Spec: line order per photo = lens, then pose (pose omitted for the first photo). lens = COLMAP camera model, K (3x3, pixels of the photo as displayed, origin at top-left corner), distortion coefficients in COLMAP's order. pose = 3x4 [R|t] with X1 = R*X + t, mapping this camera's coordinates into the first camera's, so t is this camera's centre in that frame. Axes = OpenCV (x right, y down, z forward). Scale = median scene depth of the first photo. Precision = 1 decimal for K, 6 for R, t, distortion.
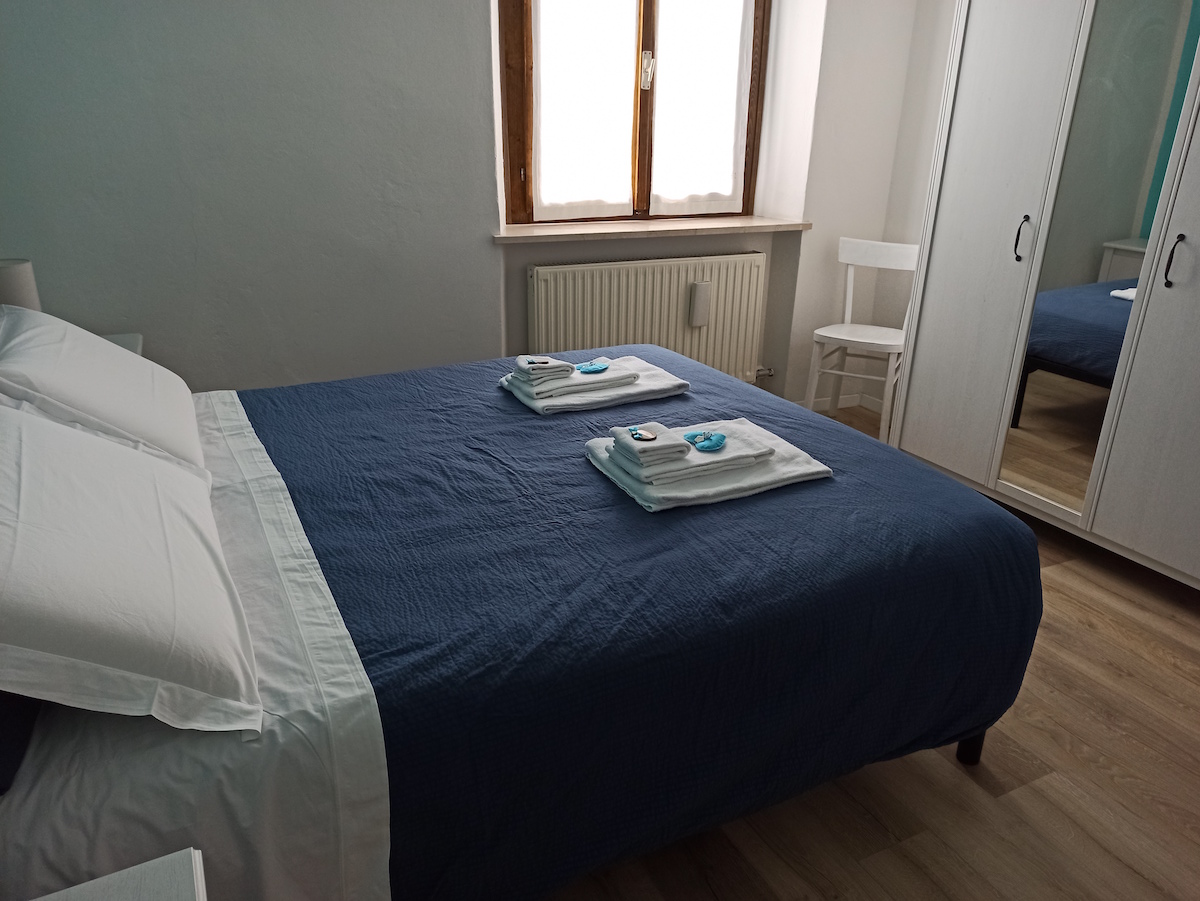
lens RADIAL K [[885.9, 0, 605.6], [0, 885.9, 456.5], [0, 0, 1]] dist [0.067859, -0.054411]
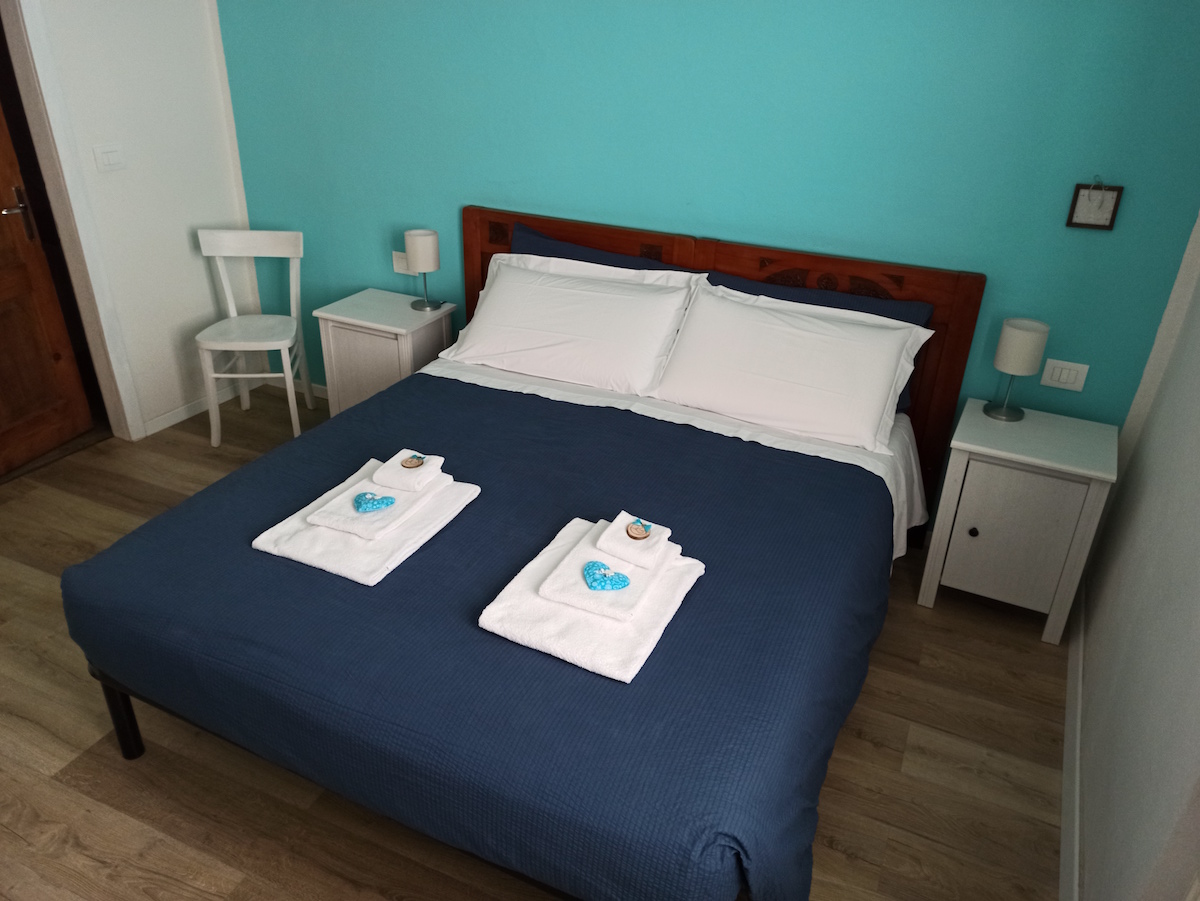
lens RADIAL K [[885.9, 0, 605.6], [0, 885.9, 456.5], [0, 0, 1]] dist [0.067859, -0.054411]
pose [[-0.792096, 0.251528, -0.556163, 0.272584], [-0.268858, 0.674235, 0.687838, -0.499638], [0.547996, 0.694363, -0.466434, 0.924551]]
